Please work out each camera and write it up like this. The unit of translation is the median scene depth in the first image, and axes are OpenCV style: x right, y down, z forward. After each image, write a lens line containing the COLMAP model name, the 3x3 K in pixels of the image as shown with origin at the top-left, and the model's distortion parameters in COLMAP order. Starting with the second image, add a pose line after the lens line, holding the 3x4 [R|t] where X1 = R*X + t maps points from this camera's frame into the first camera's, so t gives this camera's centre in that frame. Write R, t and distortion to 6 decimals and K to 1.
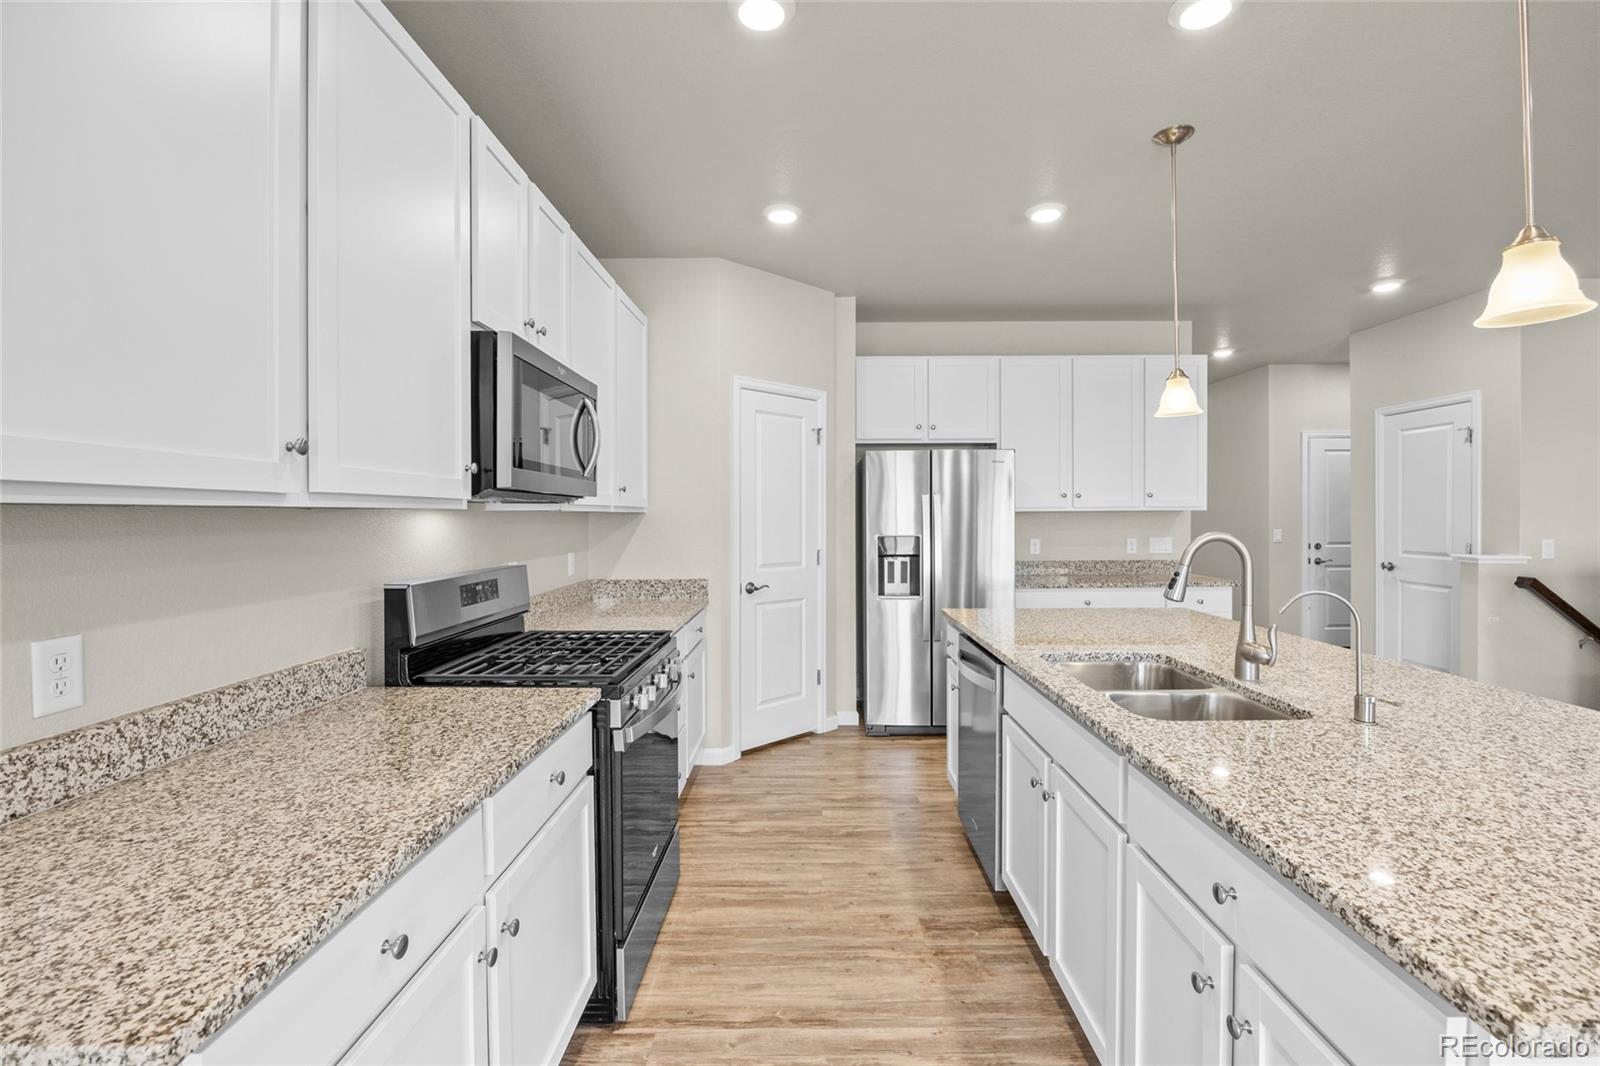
lens RADIAL K [[709.5, 0, 806.9], [0, 709.5, 524.6], [0, 0, 1]] dist [-0.008966, 0.002730]
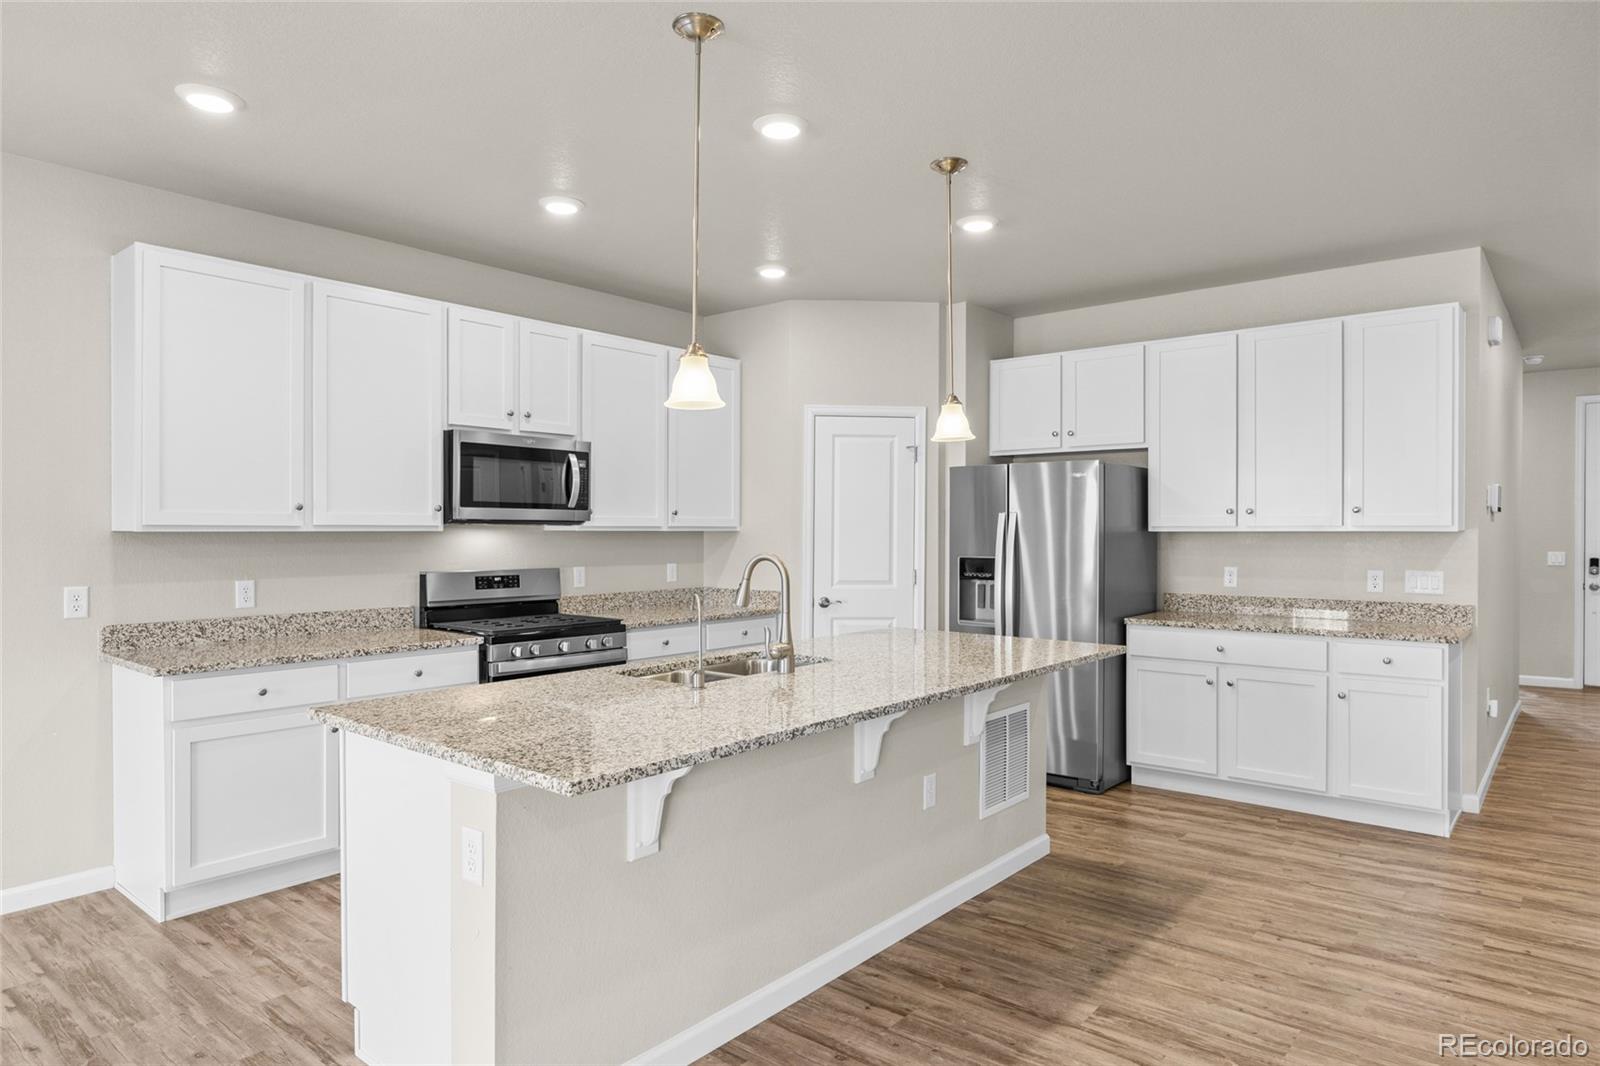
lens RADIAL K [[950.7, 0, 807.6], [0, 950.7, 538.1], [0, 0, 1]] dist [-0.015040, 0.006276]
pose [[0.772740, 0.010235, -0.634640, 1.260297], [-0.012579, 0.999921, 0.000810, -0.012667], [0.634598, 0.007357, 0.772808, -0.185252]]
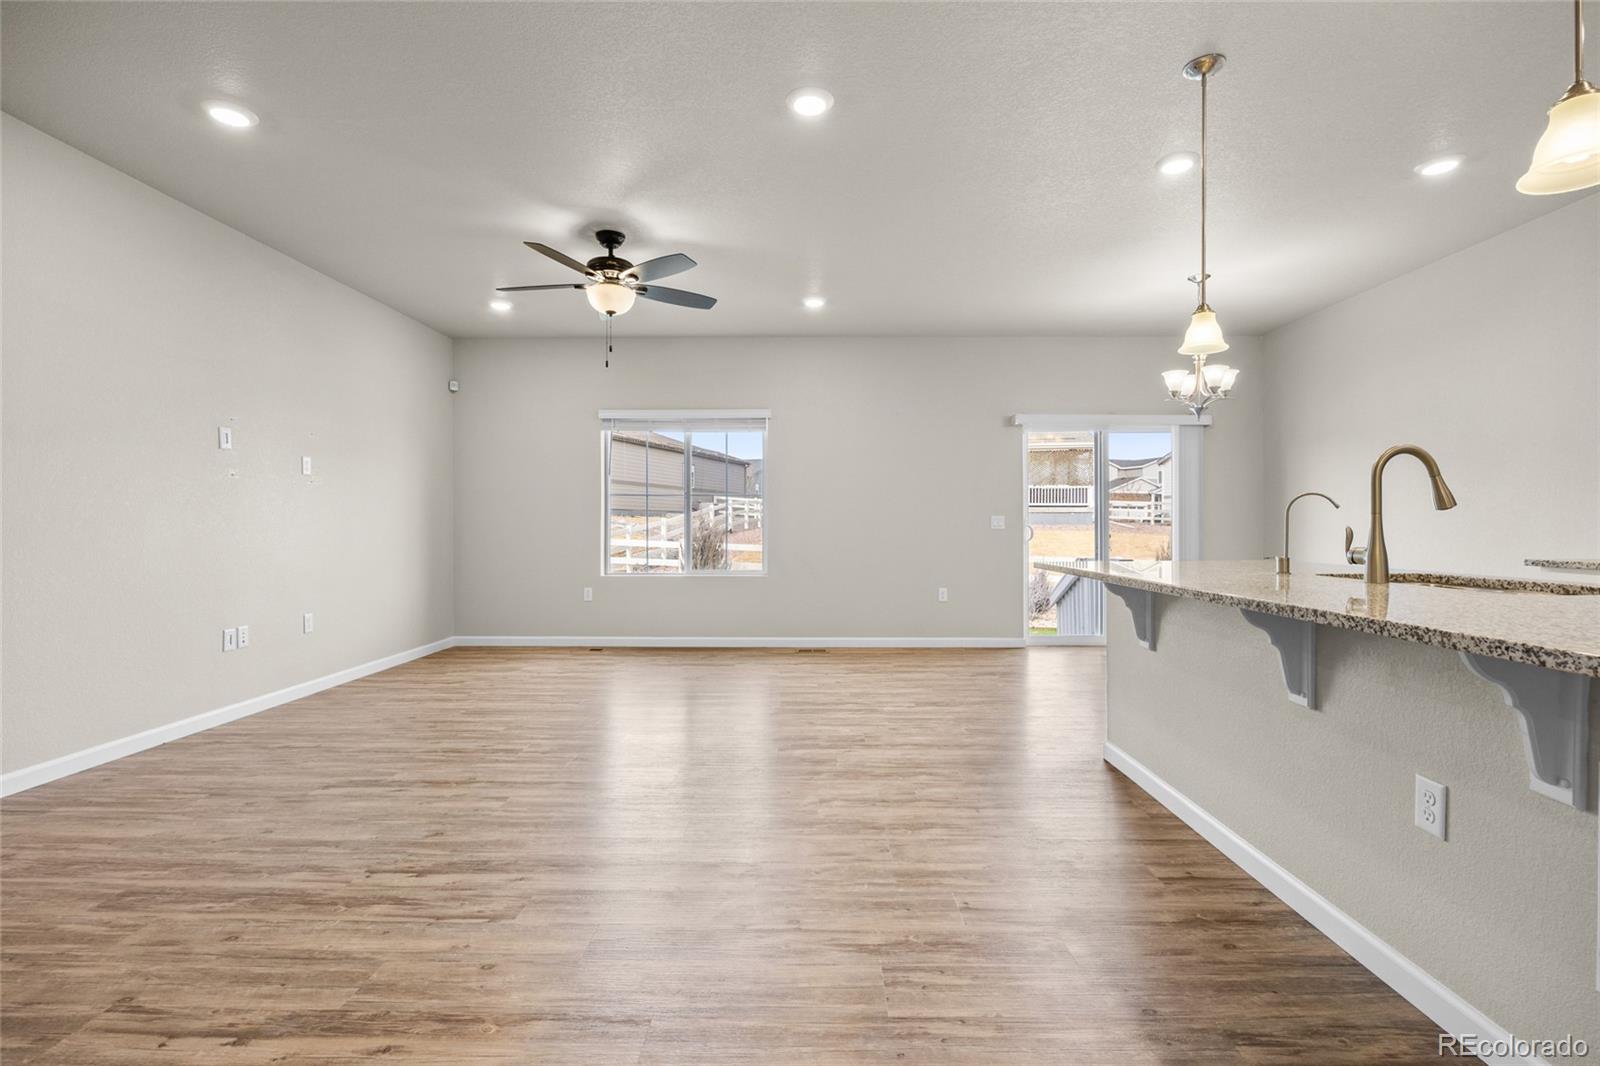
lens RADIAL K [[709.5, 0, 807.9], [0, 709.5, 535.2], [0, 0, 1]] dist [-0.008966, 0.002730]
pose [[-0.999946, 0.009149, 0.004930, 1.092735], [0.009280, 0.999590, 0.027086, 0.080954], [-0.004680, 0.027130, -0.999621, 1.537820]]
